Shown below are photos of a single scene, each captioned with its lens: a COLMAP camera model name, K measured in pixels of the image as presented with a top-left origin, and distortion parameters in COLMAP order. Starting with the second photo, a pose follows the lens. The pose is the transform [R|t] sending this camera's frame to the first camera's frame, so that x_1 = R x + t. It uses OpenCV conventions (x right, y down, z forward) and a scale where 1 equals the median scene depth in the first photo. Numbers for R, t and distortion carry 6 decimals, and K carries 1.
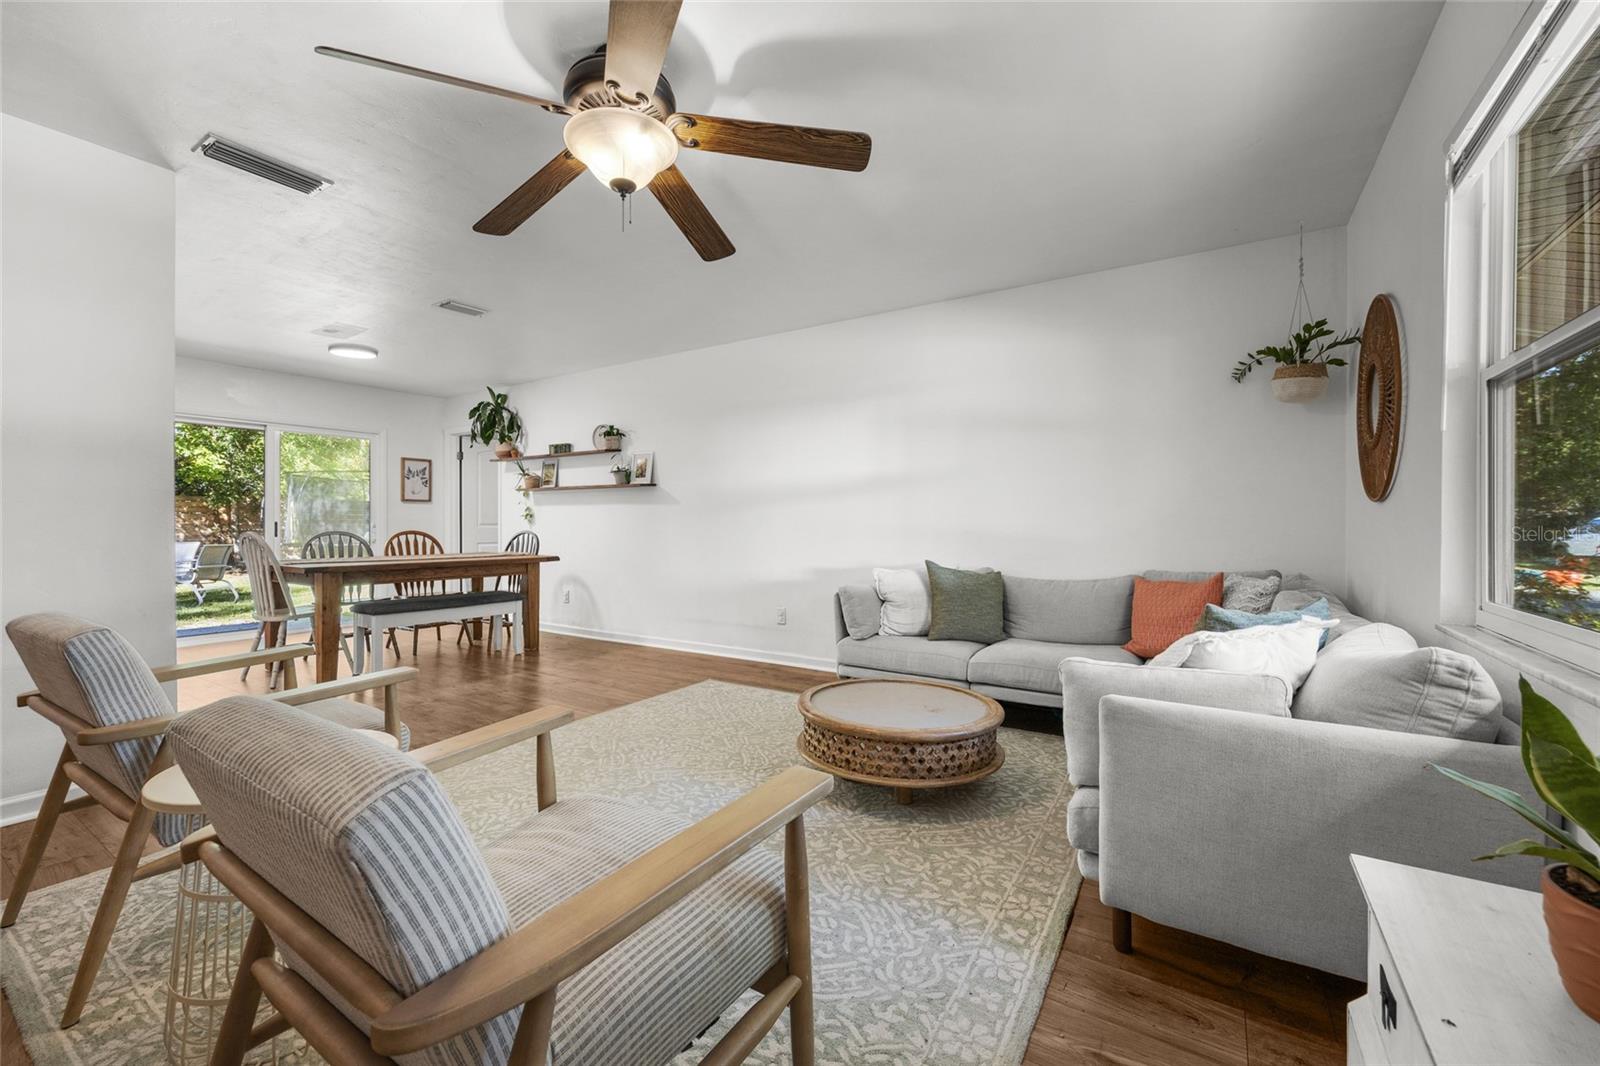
lens RADIAL K [[642.9, 0, 797.6], [0, 642.9, 520.8], [0, 0, 1]] dist [-0.002799, -0.000722]
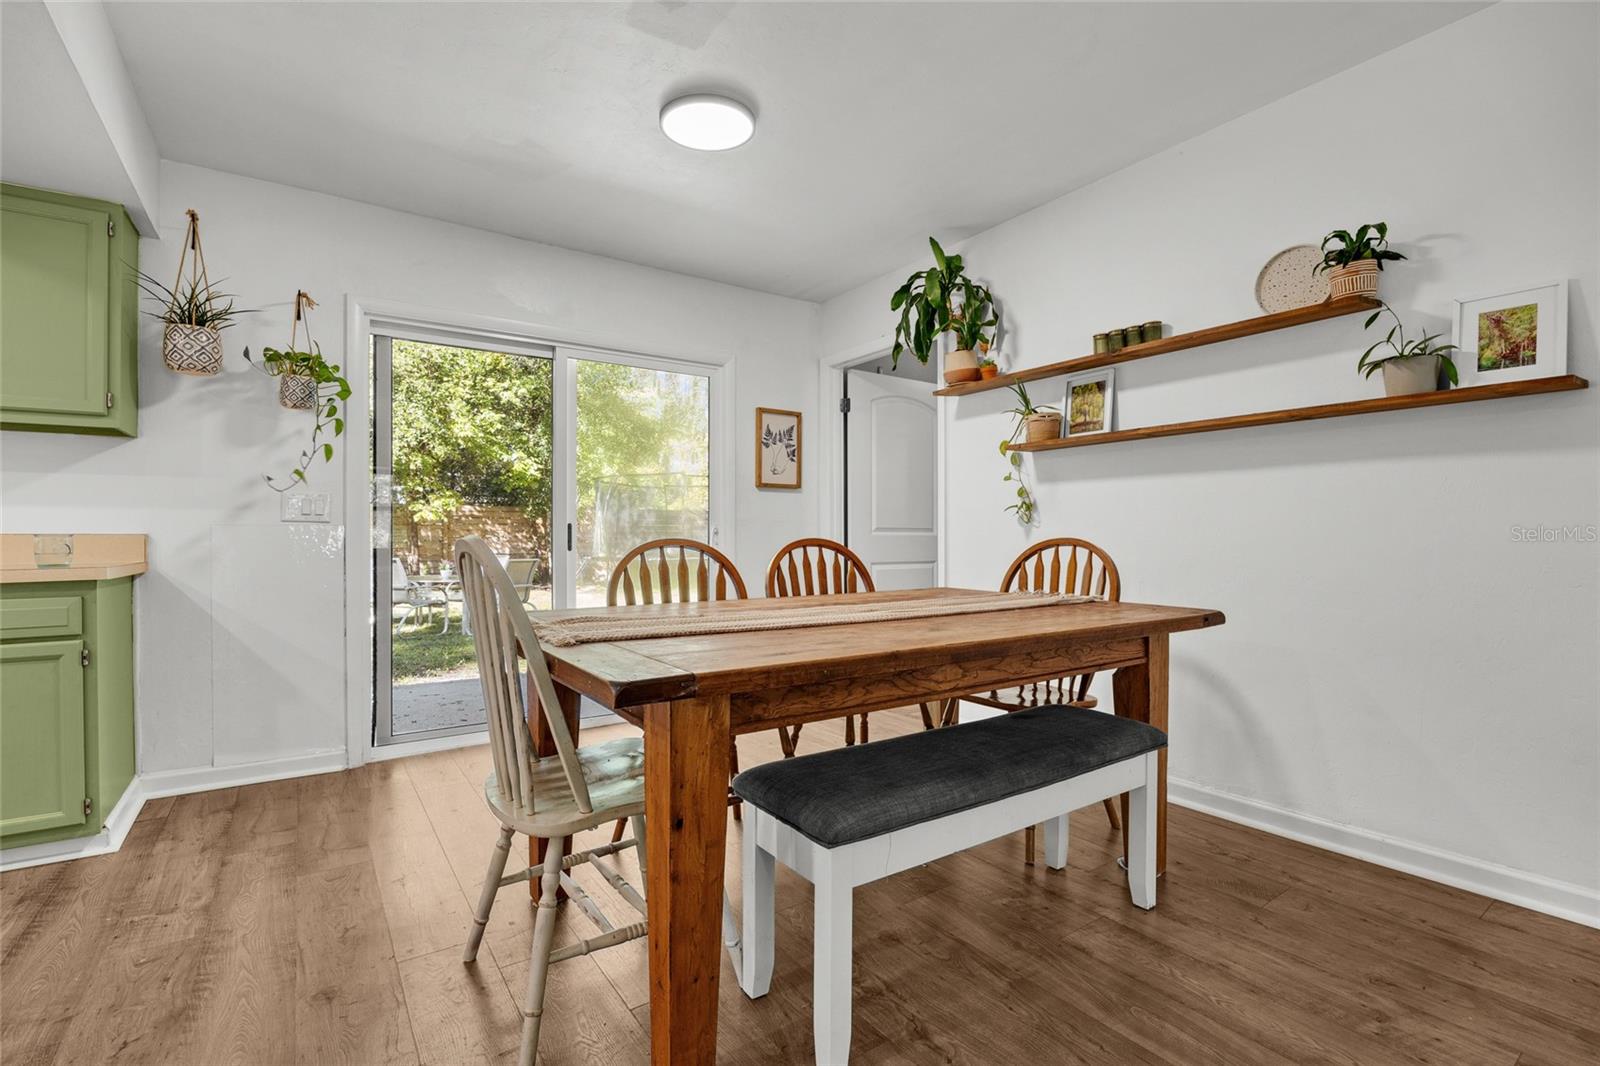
lens RADIAL K [[734.6, 0, 803.8], [0, 734.6, 538.7], [0, 0, 1]] dist [-0.027670, -0.000073]
pose [[0.921080, -0.000073, -0.389372, -0.360314], [0.001453, 0.999994, 0.003249, 0.012177], [0.389370, -0.003558, 0.921075, 0.468801]]
